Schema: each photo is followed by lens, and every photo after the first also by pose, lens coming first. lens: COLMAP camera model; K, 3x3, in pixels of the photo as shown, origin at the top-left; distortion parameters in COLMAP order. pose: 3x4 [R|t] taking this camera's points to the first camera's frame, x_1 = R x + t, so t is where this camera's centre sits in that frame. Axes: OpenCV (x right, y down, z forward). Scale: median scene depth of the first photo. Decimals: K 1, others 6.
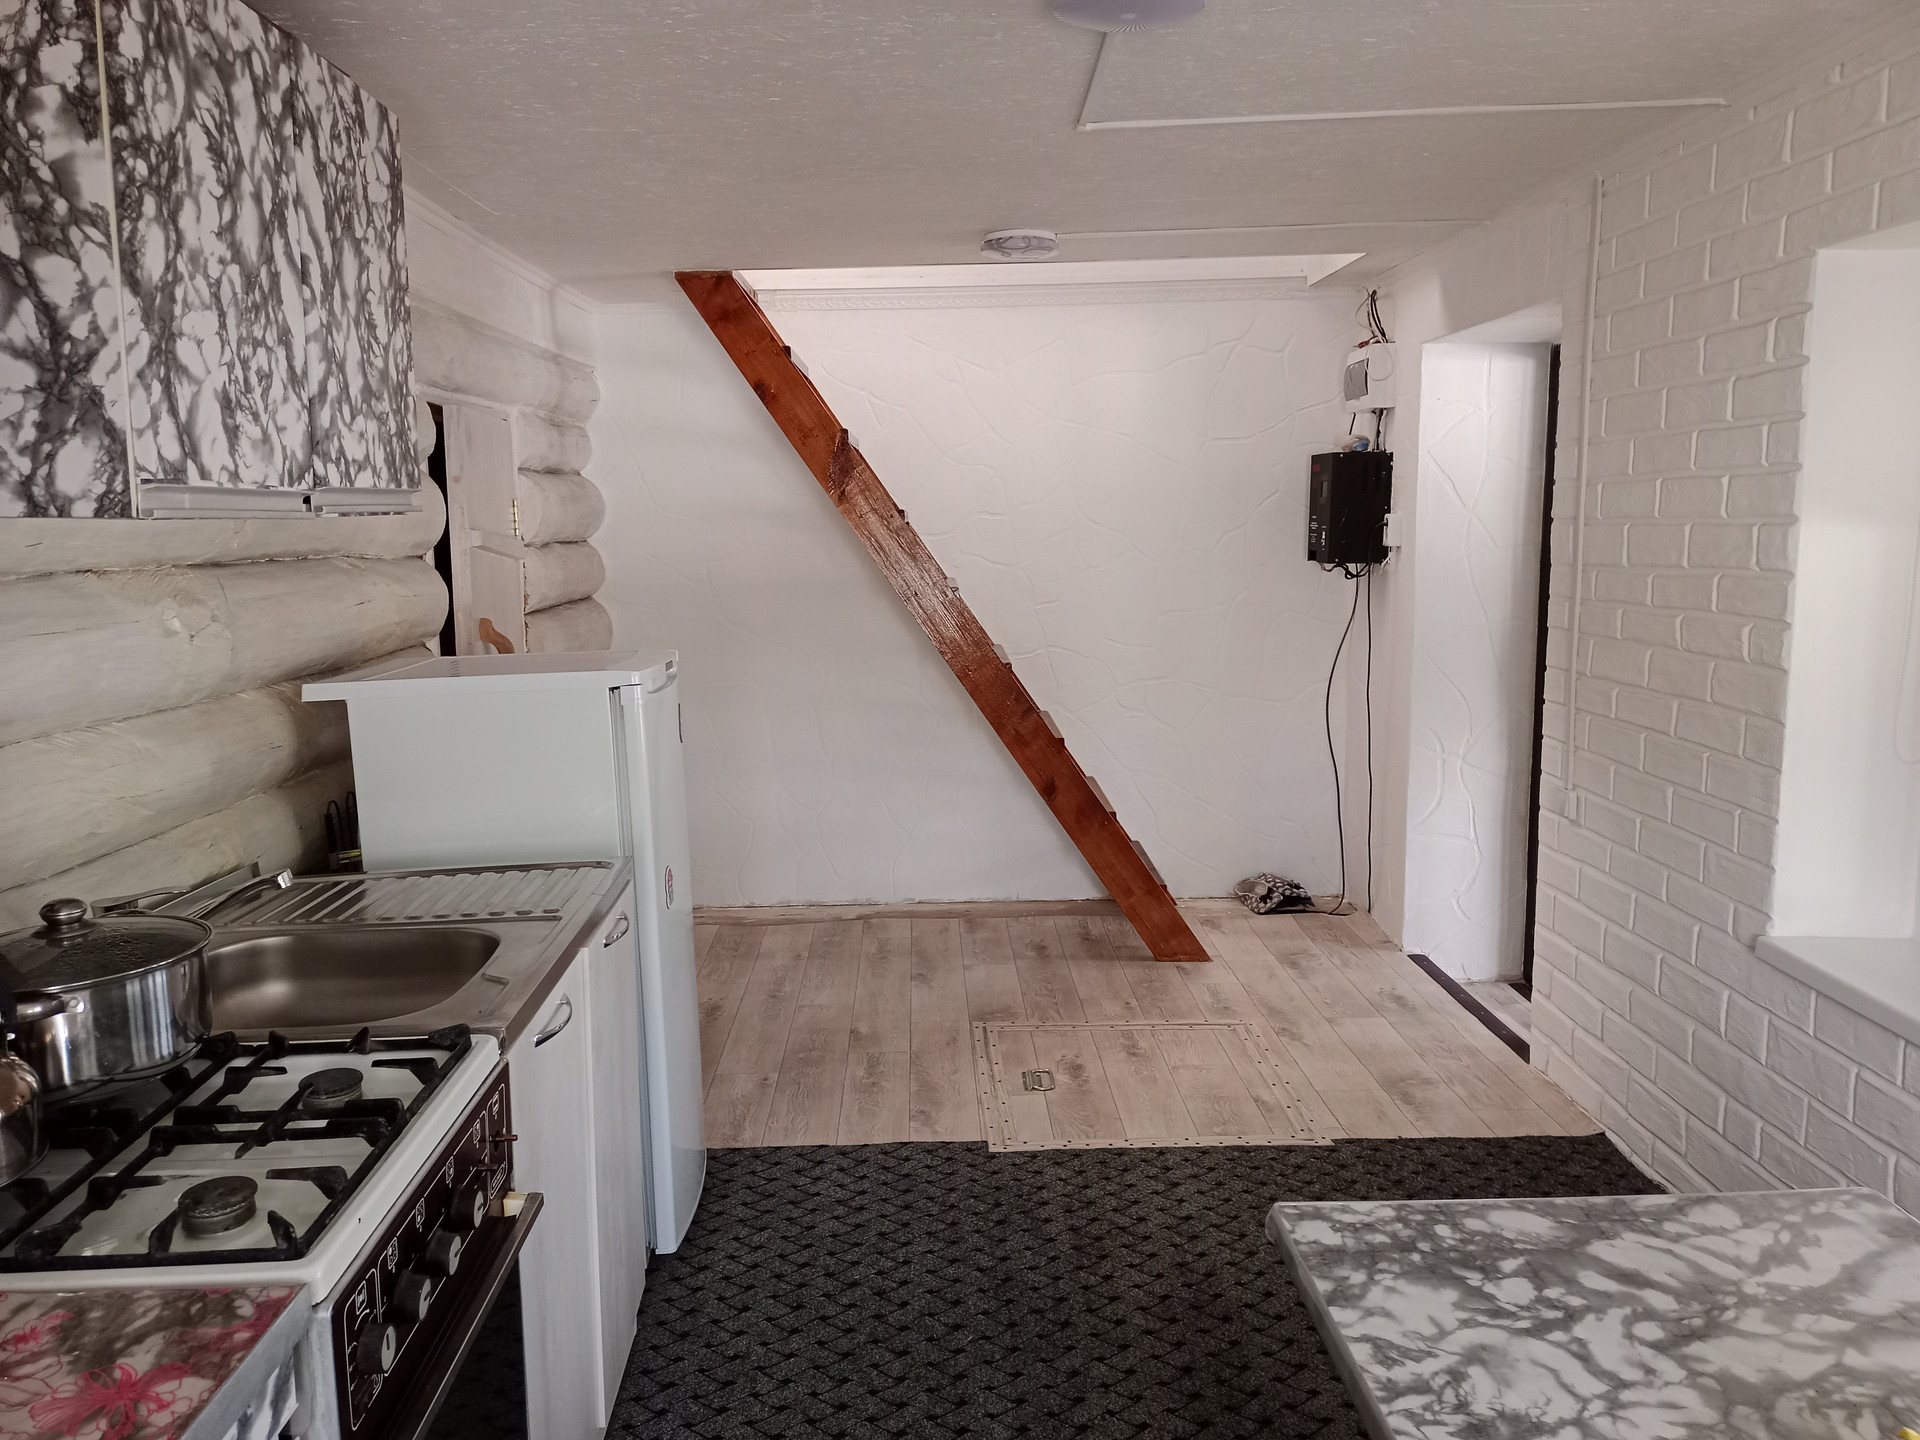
lens RADIAL K [[1414.3, 0, 947.5], [0, 1414.3, 728.5], [0, 0, 1]] dist [0.025751, -0.026433]
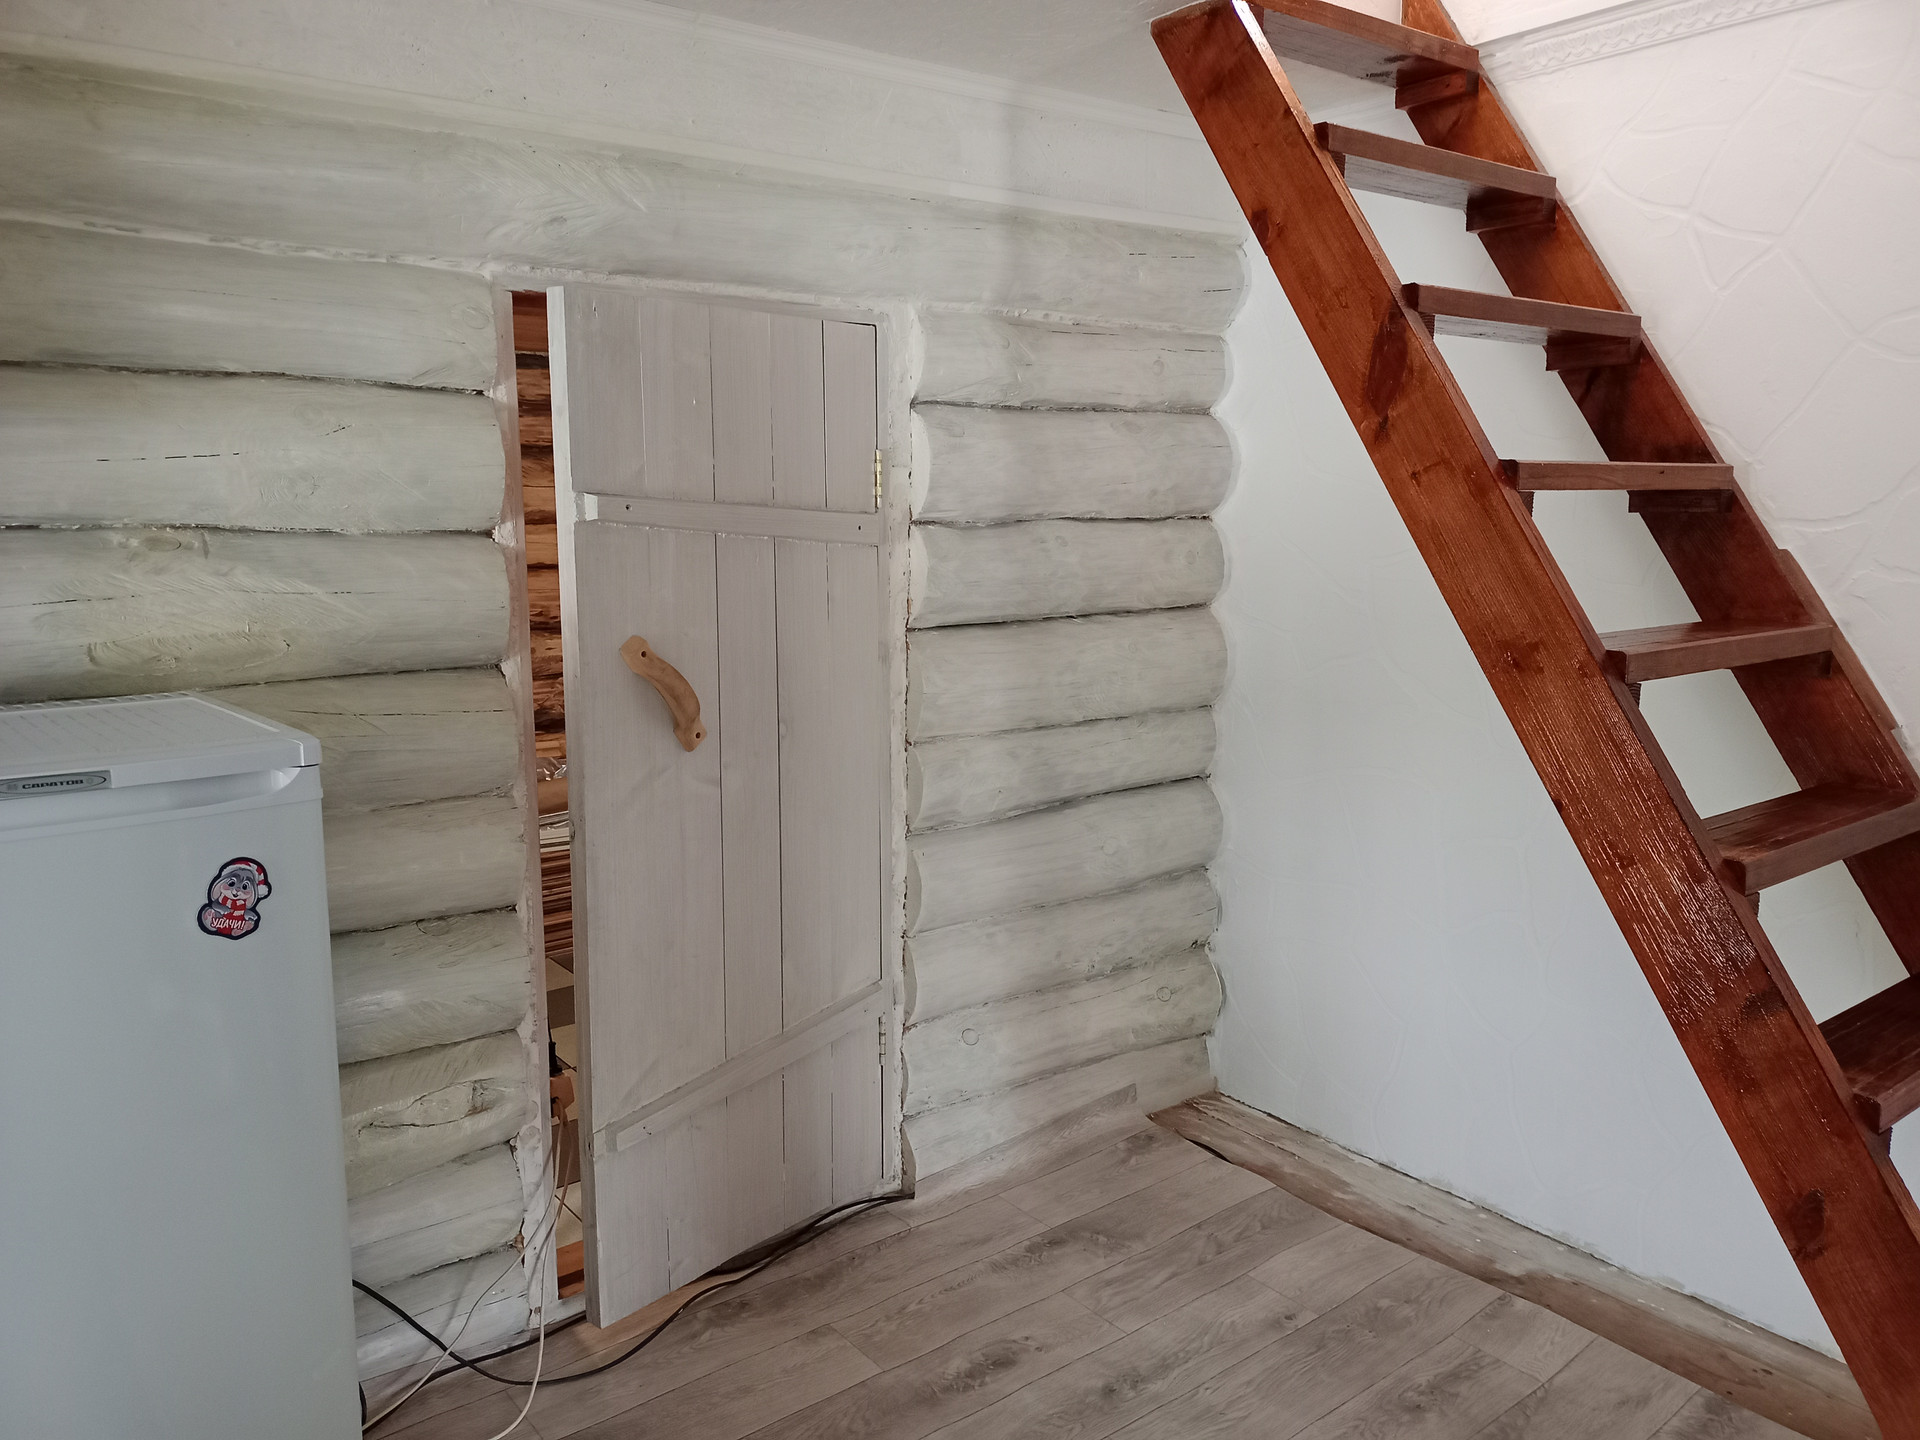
lens RADIAL K [[1411.4, 0, 952.4], [0, 1411.4, 715.5], [0, 0, 1]] dist [0.064014, -0.087241]
pose [[0.594866, 0.139185, -0.791683, 0.568572], [-0.128022, 0.988728, 0.077632, -0.232329], [0.793565, 0.055172, 0.605980, 1.556377]]
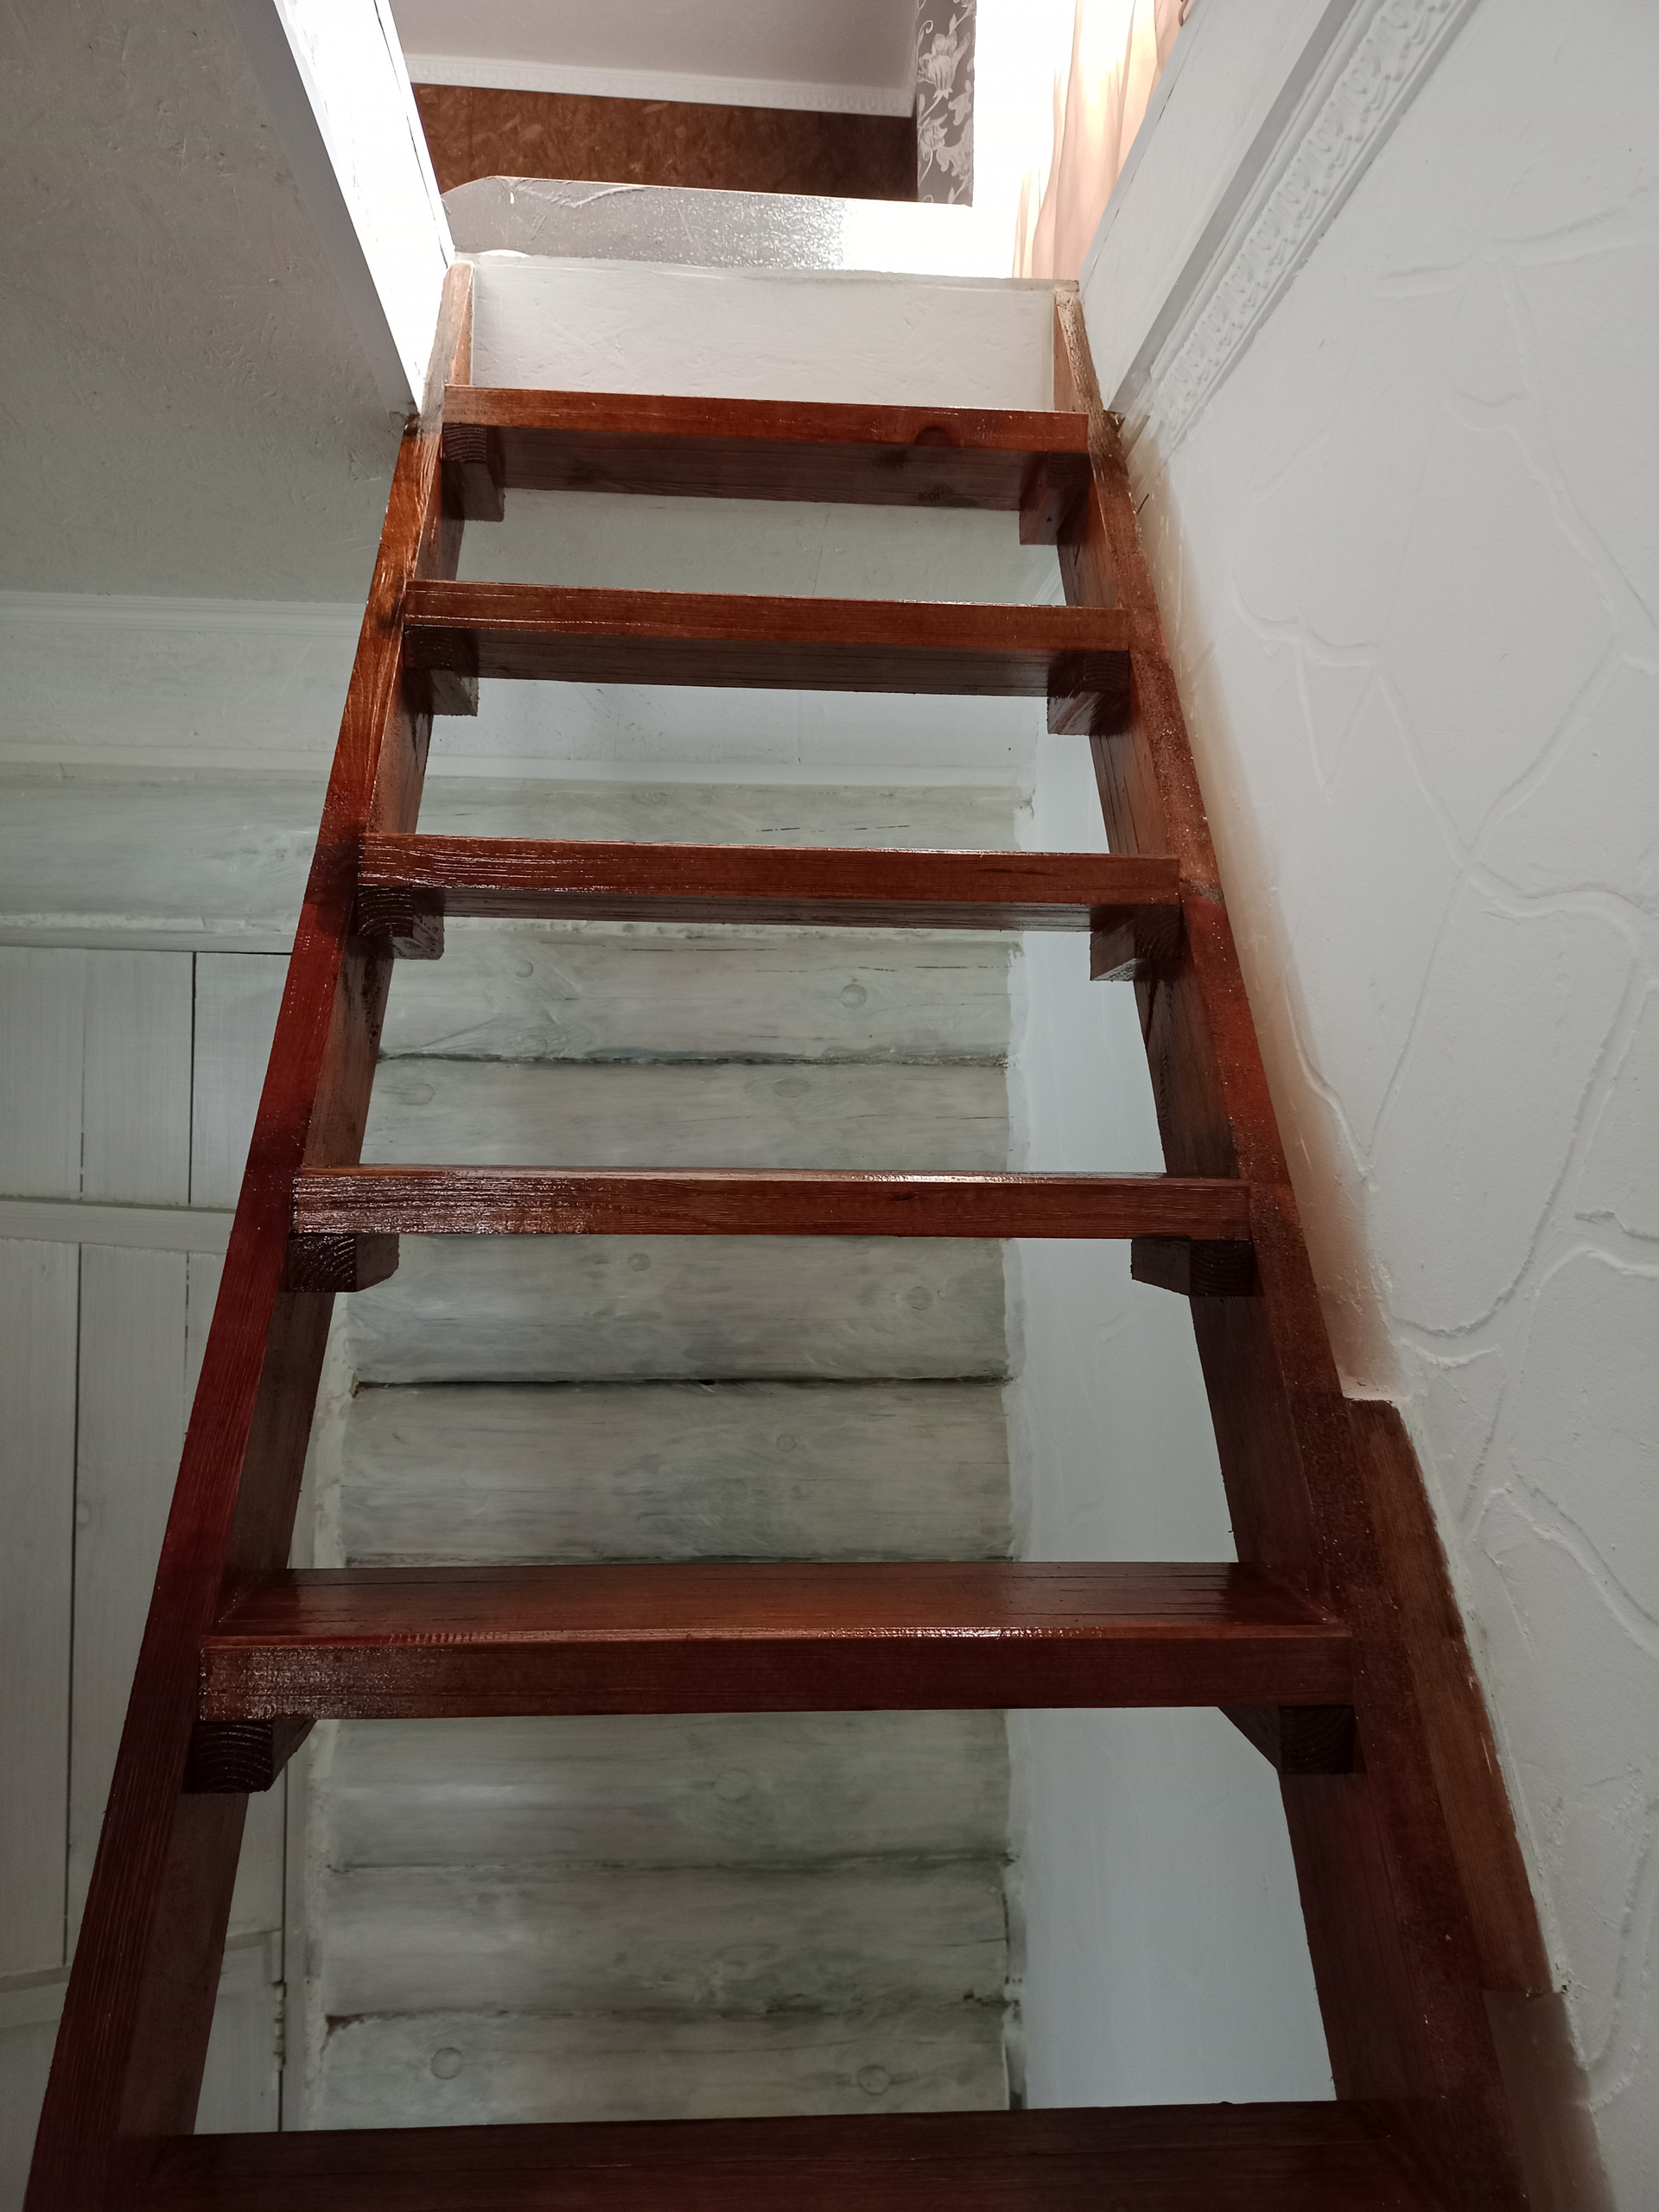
lens RADIAL K [[1626.1, 0, 830.3], [0, 1626.1, 1060.5], [0, 0, 1]] dist [0.064014, -0.087241]
pose [[0.055763, -0.034798, -0.997837, 0.540495], [-0.165298, 0.985280, -0.043598, -0.445431], [0.984666, 0.167372, 0.049190, 2.725448]]
